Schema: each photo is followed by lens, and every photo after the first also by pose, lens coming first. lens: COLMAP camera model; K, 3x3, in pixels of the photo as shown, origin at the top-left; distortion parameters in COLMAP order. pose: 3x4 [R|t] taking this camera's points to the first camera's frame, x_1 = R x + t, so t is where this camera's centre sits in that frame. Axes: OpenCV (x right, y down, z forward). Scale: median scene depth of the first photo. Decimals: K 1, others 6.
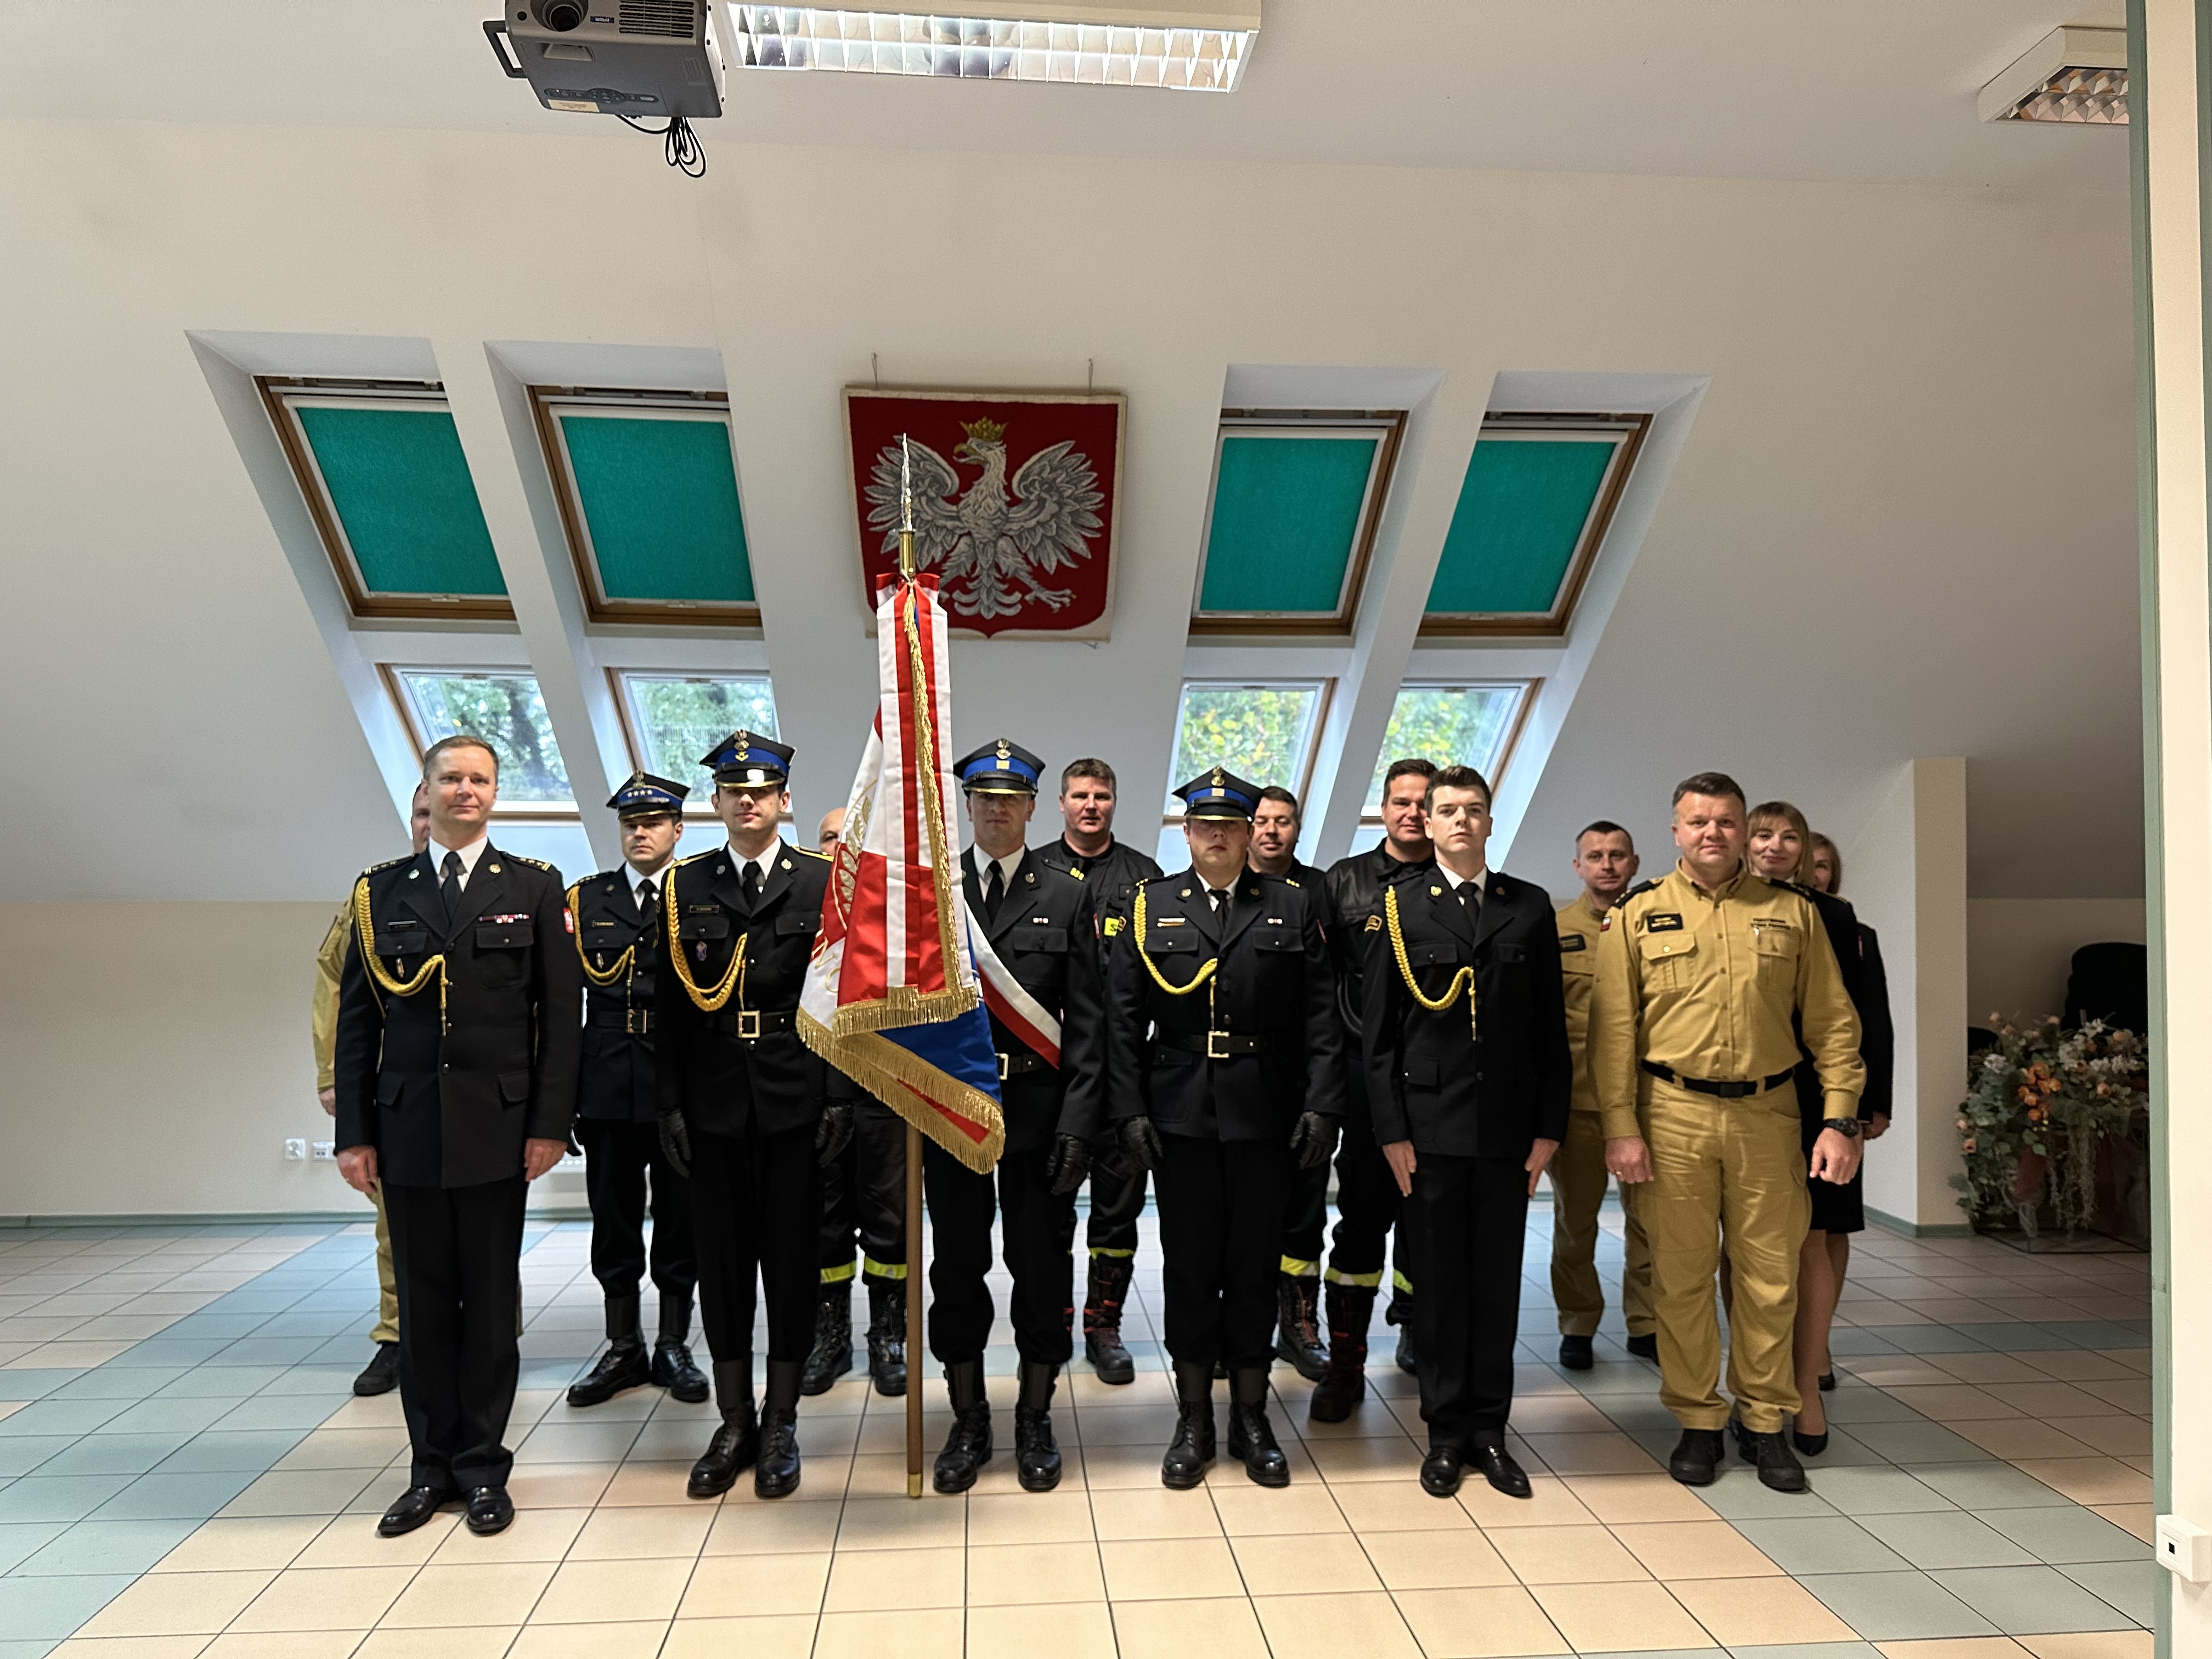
lens RADIAL K [[1584.9, 0, 1108.7], [0, 1584.9, 844.3], [0, 0, 1]] dist [0.048790, -0.003574]
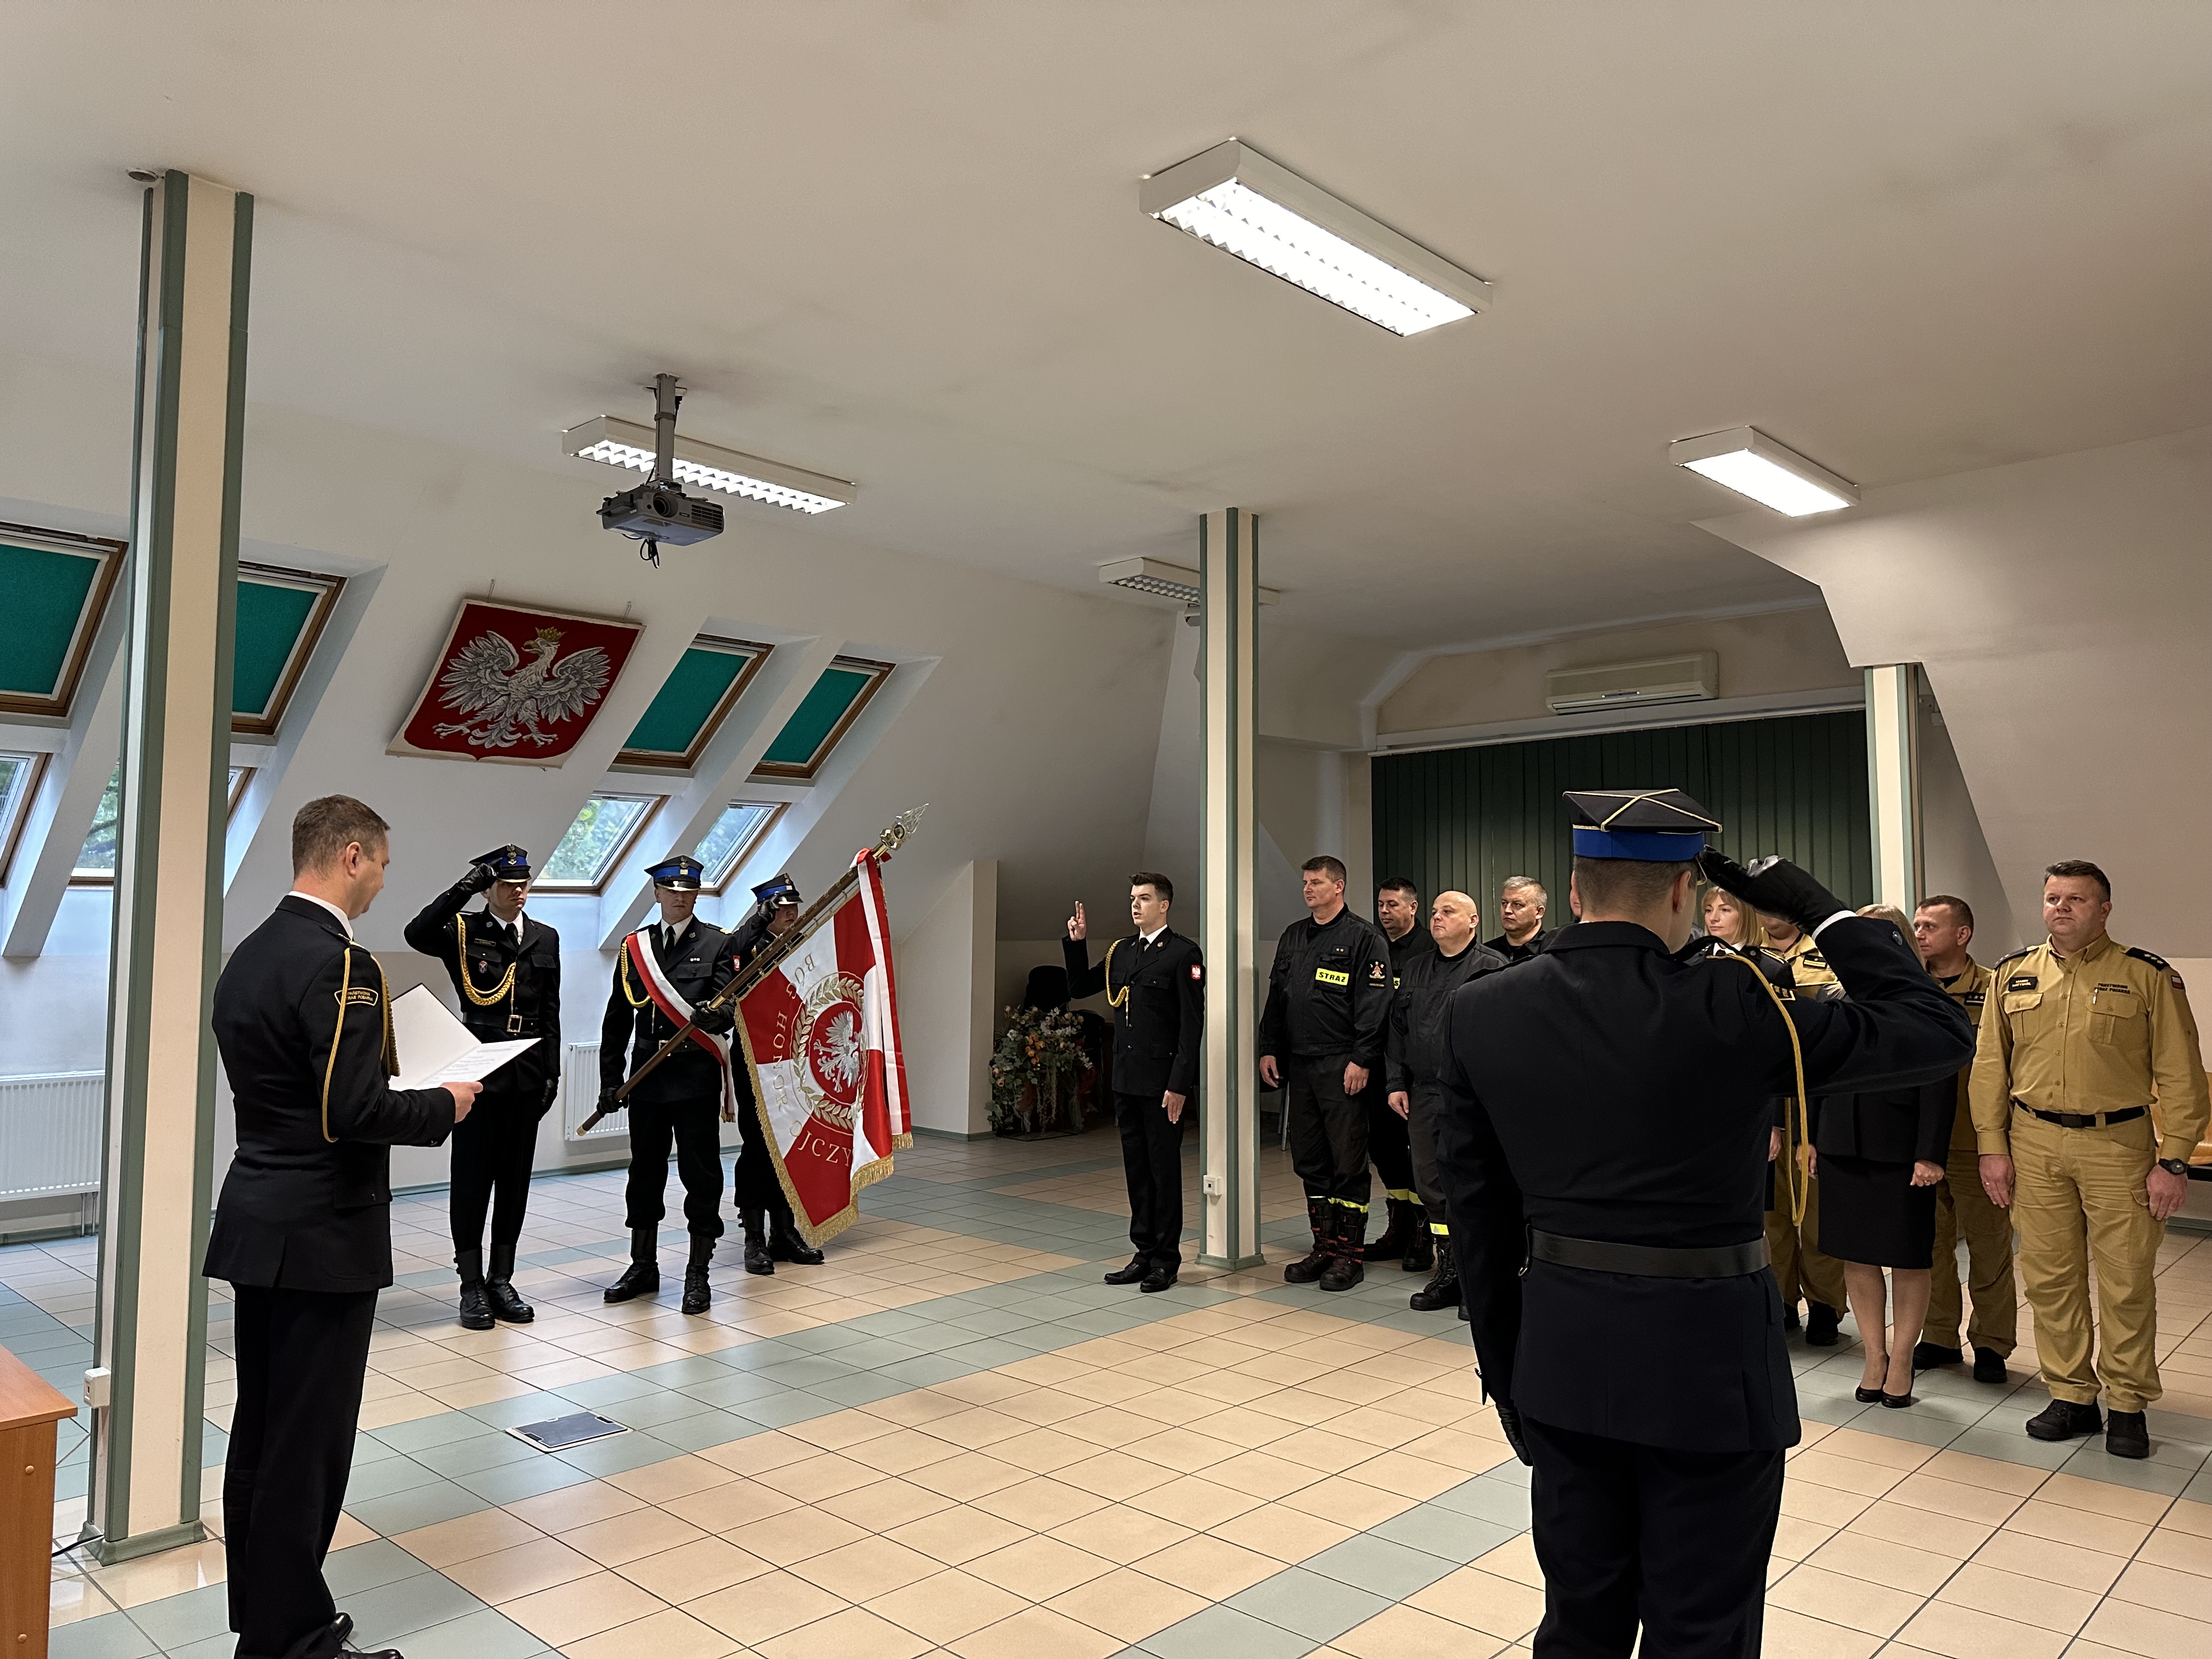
lens RADIAL K [[1612.0, 0, 1106.0], [0, 1612.0, 829.5], [0, 0, 1]] dist [0.186657, -0.000681]
pose [[0.740590, 0.041017, 0.670704, -0.674101], [-0.017814, 0.998983, -0.041422, -0.021078], [-0.671721, 0.018729, 0.740567, -0.459844]]
